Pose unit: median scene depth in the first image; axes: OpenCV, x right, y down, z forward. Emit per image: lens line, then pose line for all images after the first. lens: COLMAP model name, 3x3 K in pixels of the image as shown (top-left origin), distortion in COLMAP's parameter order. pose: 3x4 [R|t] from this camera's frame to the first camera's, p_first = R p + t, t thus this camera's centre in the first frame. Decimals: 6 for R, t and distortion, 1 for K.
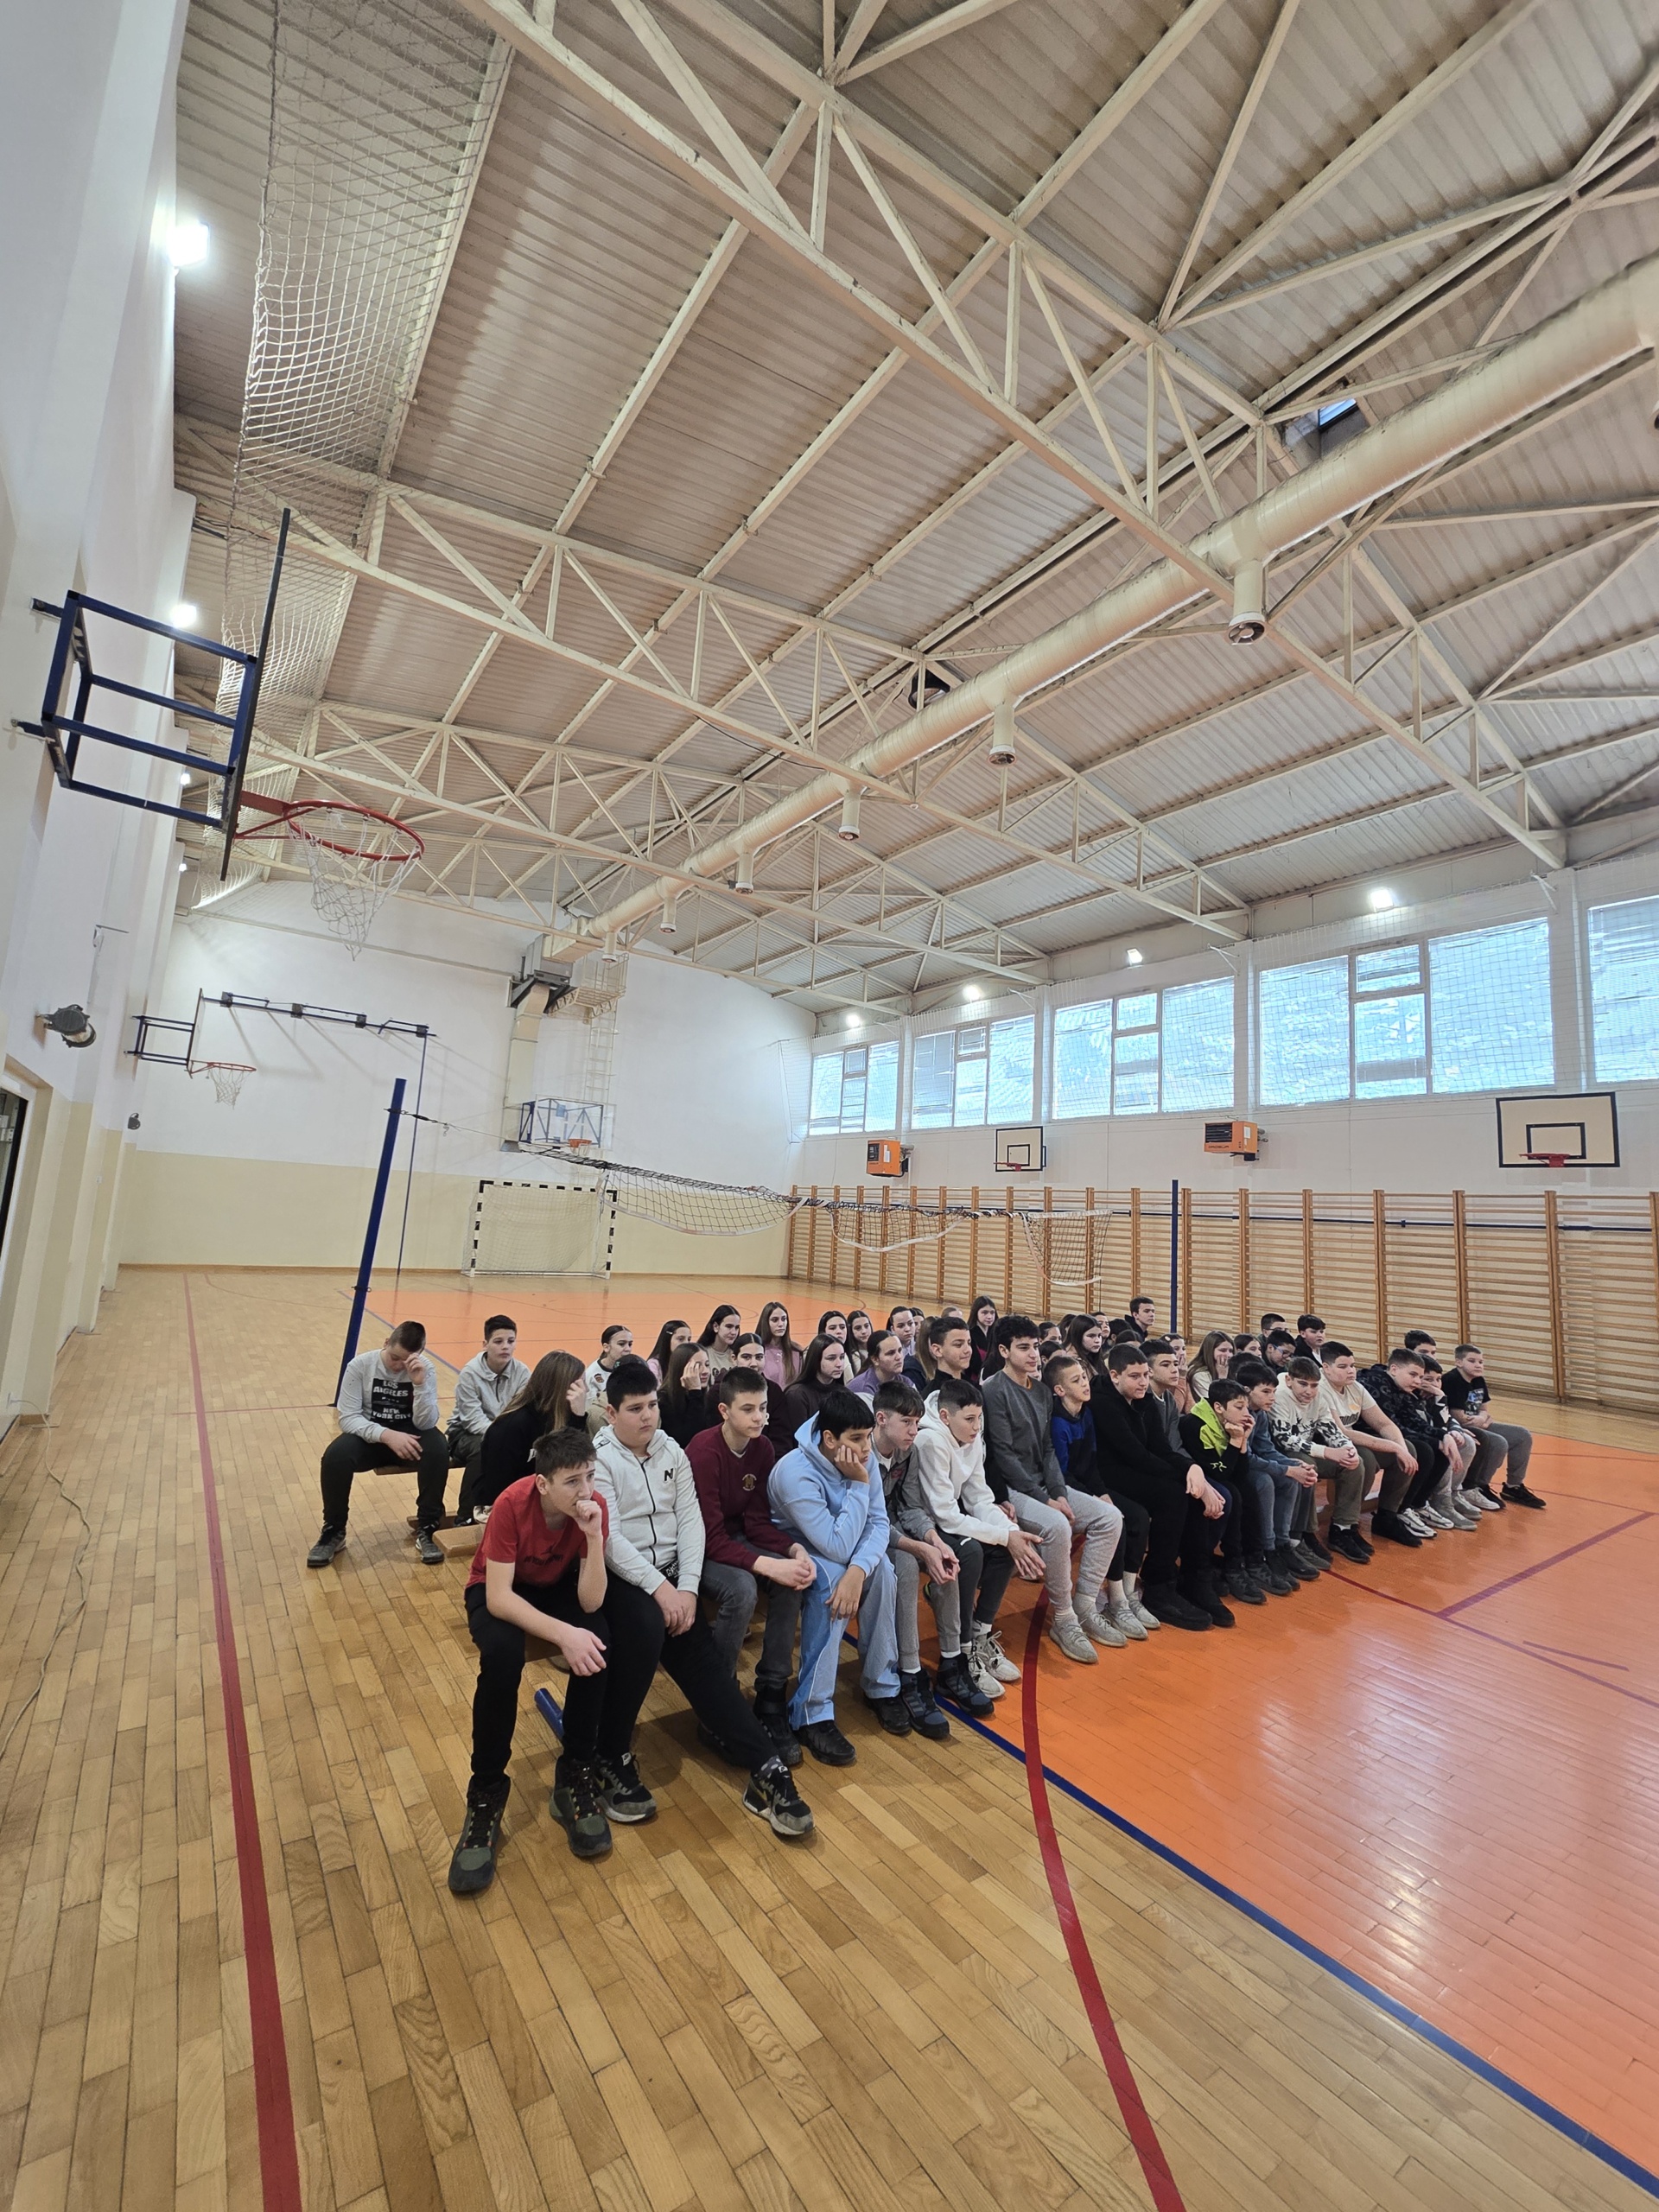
lens RADIAL K [[896.4, 0, 828.5], [0, 896.4, 1111.0], [0, 0, 1]] dist [-0.000731, -0.000018]
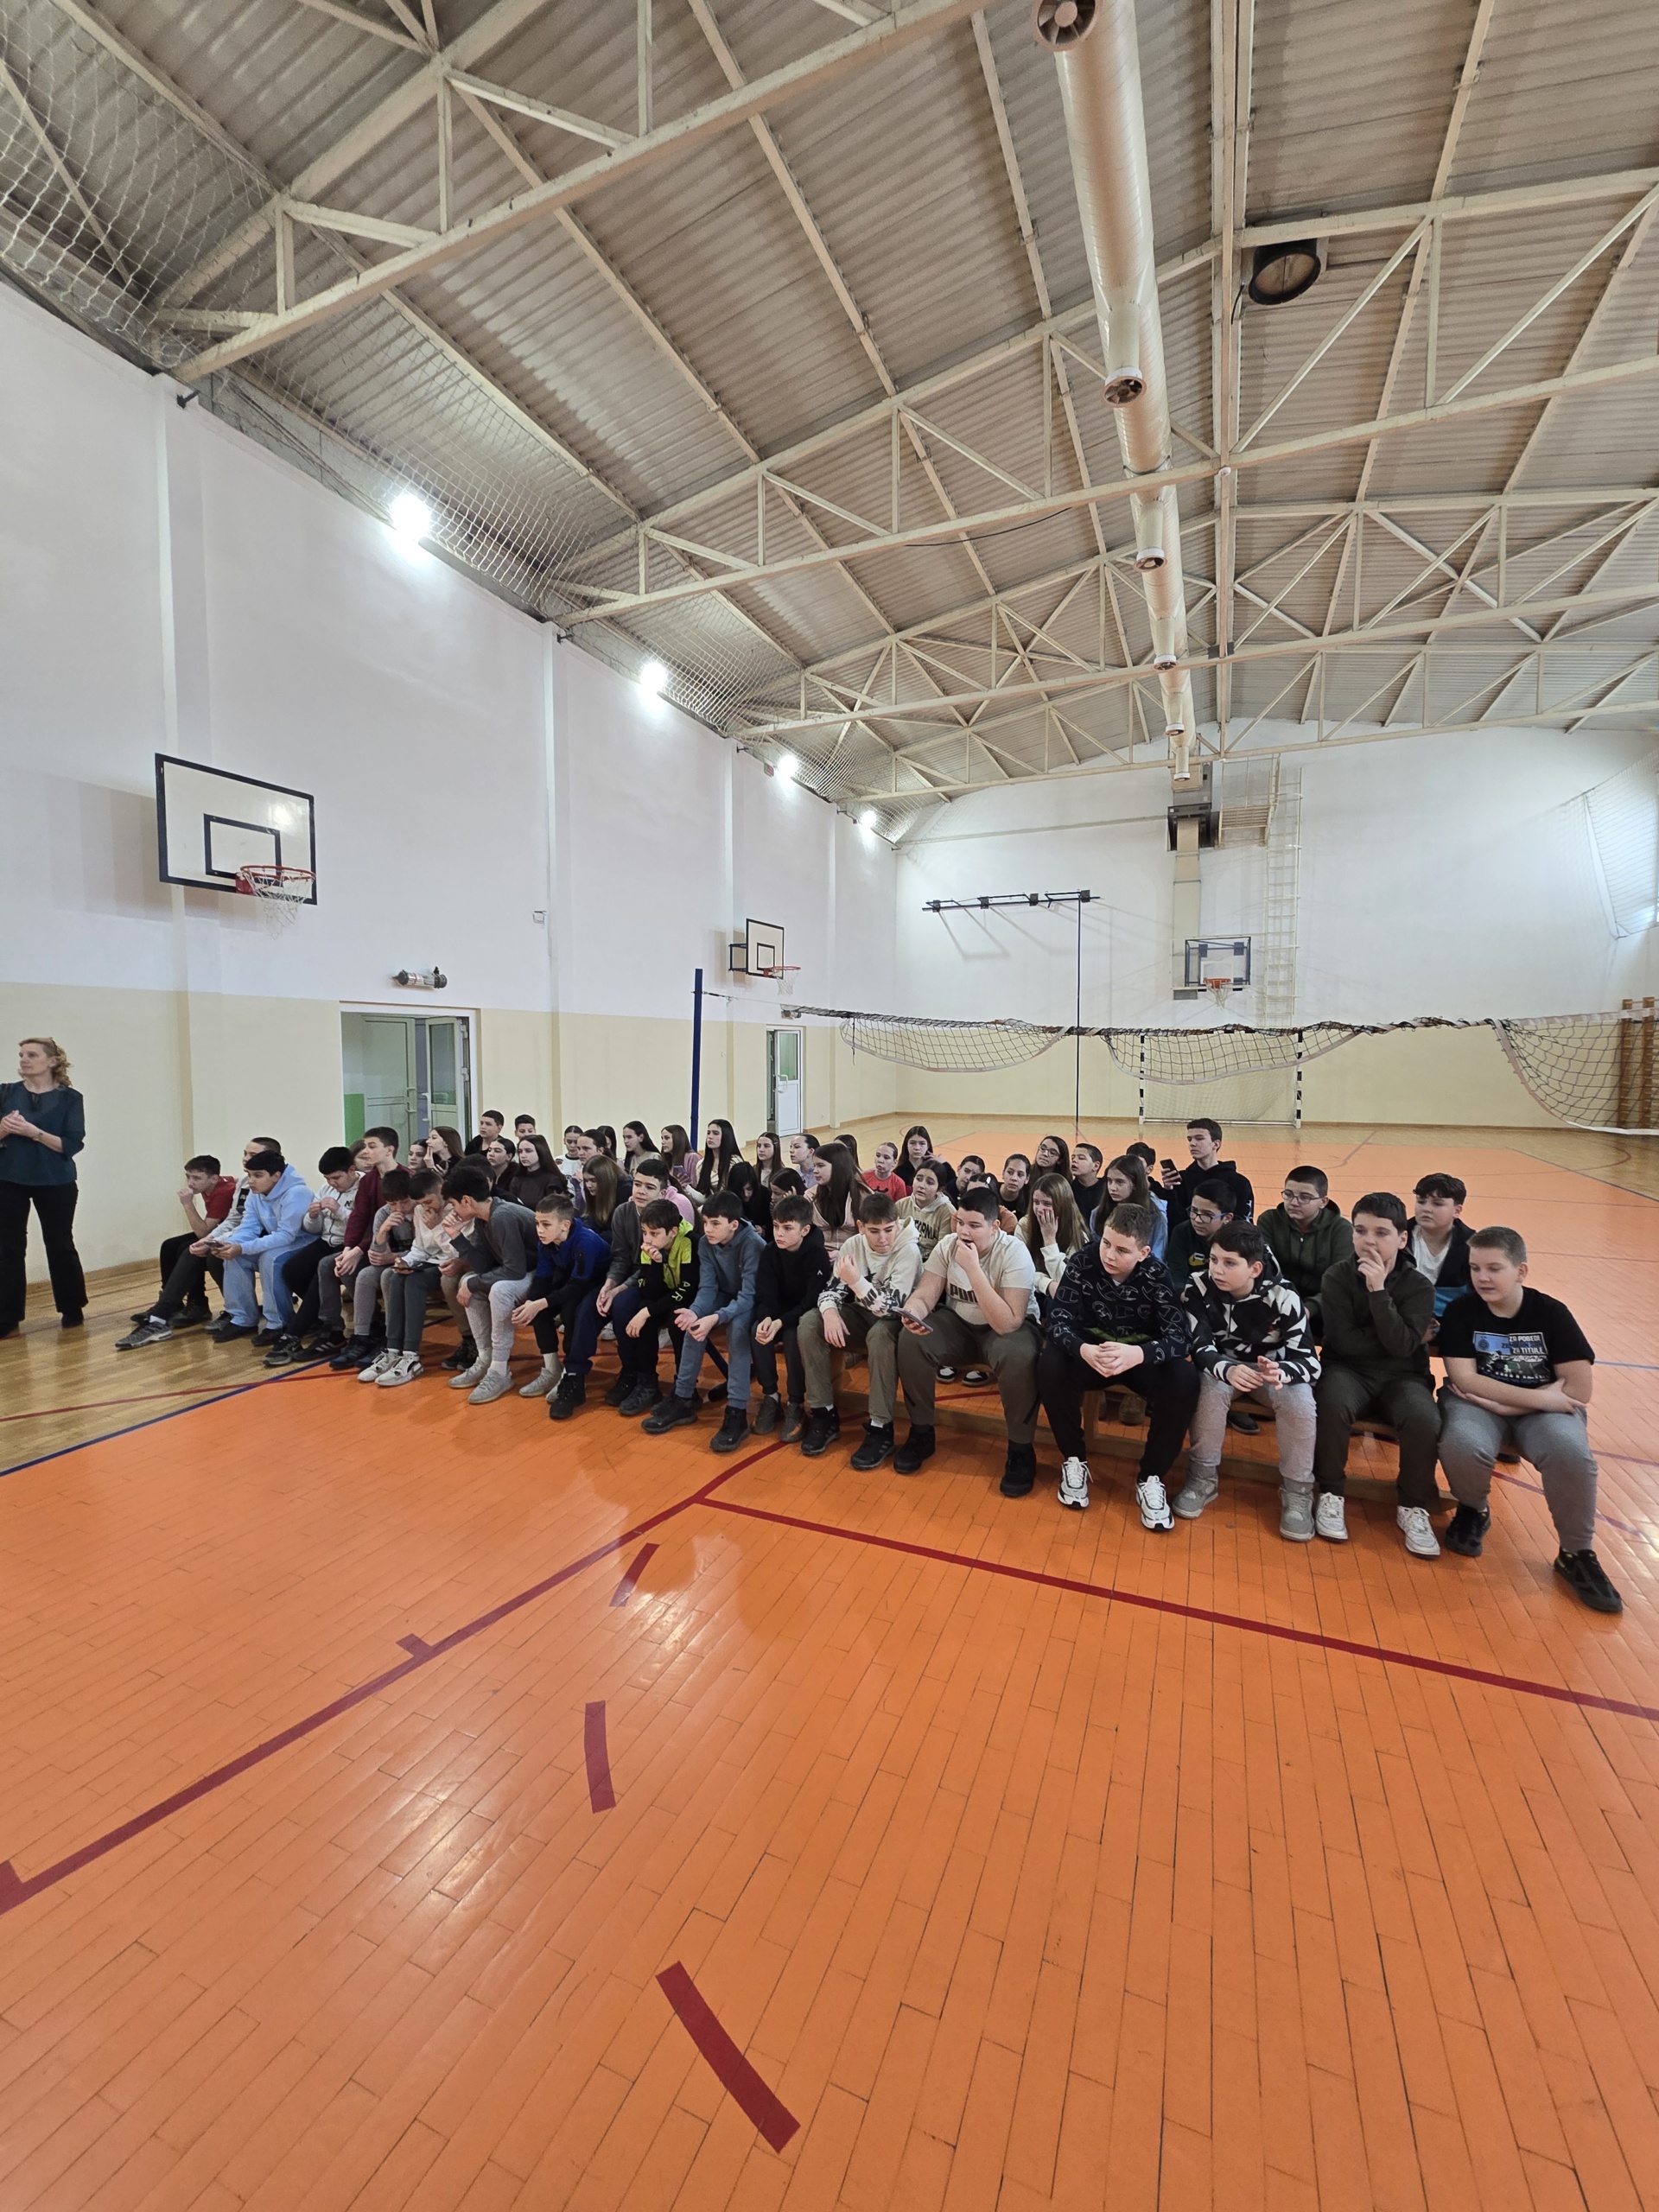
lens RADIAL K [[897.8, 0, 829.5], [0, 897.8, 1106.0], [0, 0, 1]] dist [-0.008104, 0.003786]
pose [[0.515662, -0.008290, -0.856752, 0.661565], [0.137898, 0.987720, 0.073441, 0.081124], [0.845622, -0.156015, 0.510472, 0.347402]]
